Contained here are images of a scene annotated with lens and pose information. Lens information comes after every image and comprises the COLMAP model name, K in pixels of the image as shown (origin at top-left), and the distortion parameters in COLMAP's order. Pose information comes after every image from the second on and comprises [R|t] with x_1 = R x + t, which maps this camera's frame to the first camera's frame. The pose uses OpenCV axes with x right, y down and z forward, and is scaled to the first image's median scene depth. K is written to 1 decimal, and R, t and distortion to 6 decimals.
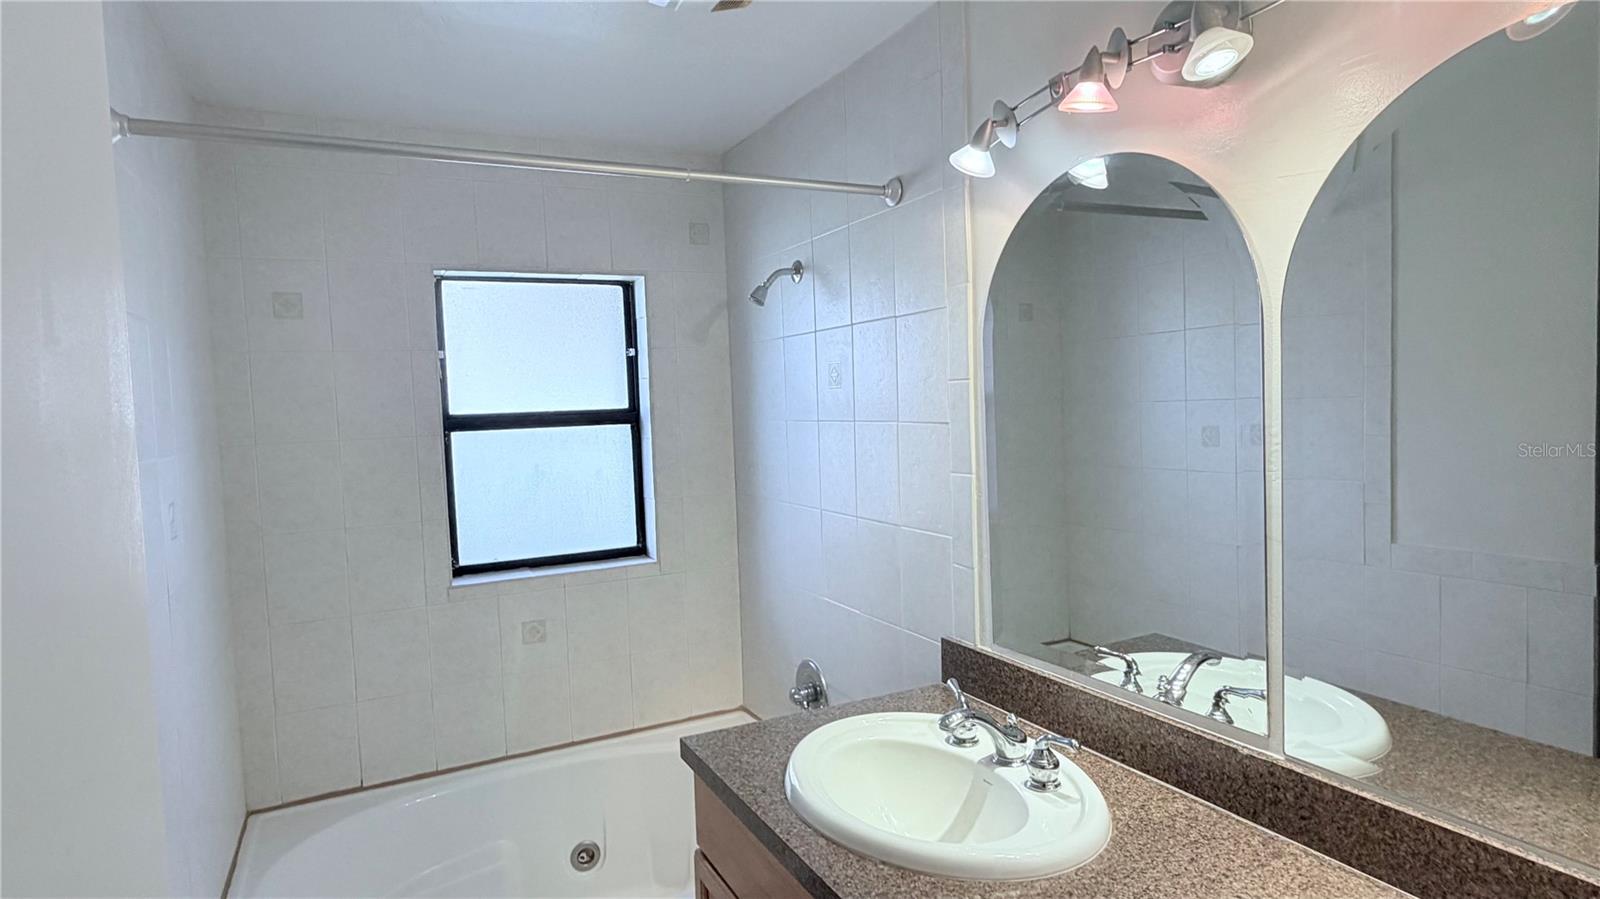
lens RADIAL K [[862.7, 0, 793.1], [0, 862.7, 452.2], [0, 0, 1]] dist [0.002786, -0.000493]
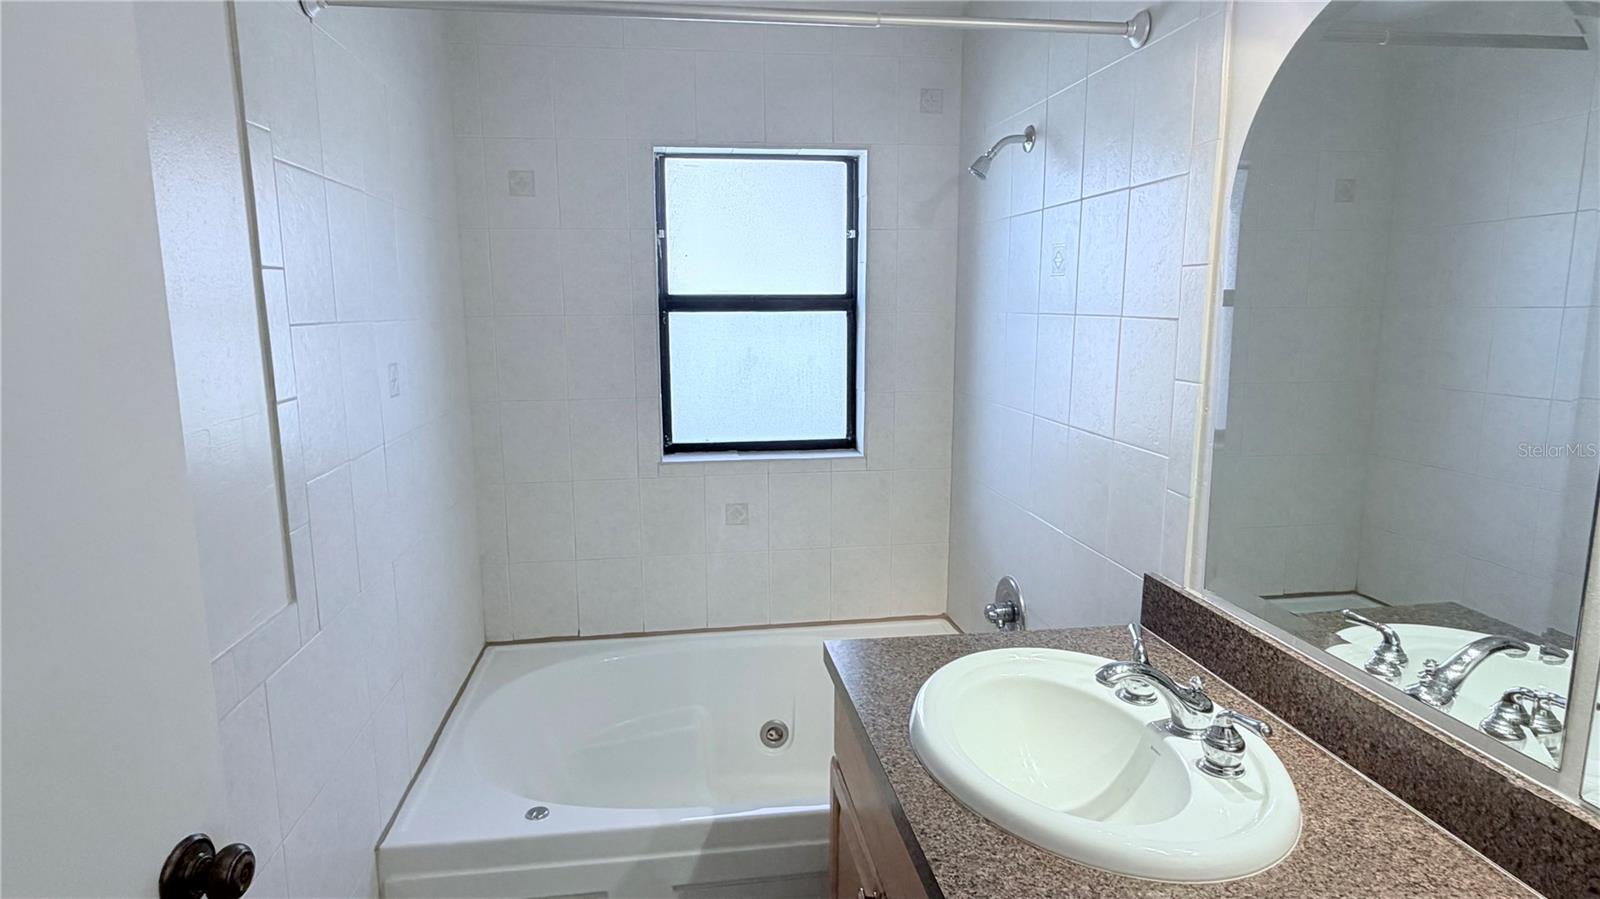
lens RADIAL K [[862.7, 0, 801.3], [0, 862.7, 446.5], [0, 0, 1]] dist [0.002786, -0.000493]
pose [[0.947530, 0.084102, -0.308406, 0.088715], [-0.048807, 0.991521, 0.120436, 0.004181], [0.315919, -0.099065, 0.943600, 0.087434]]
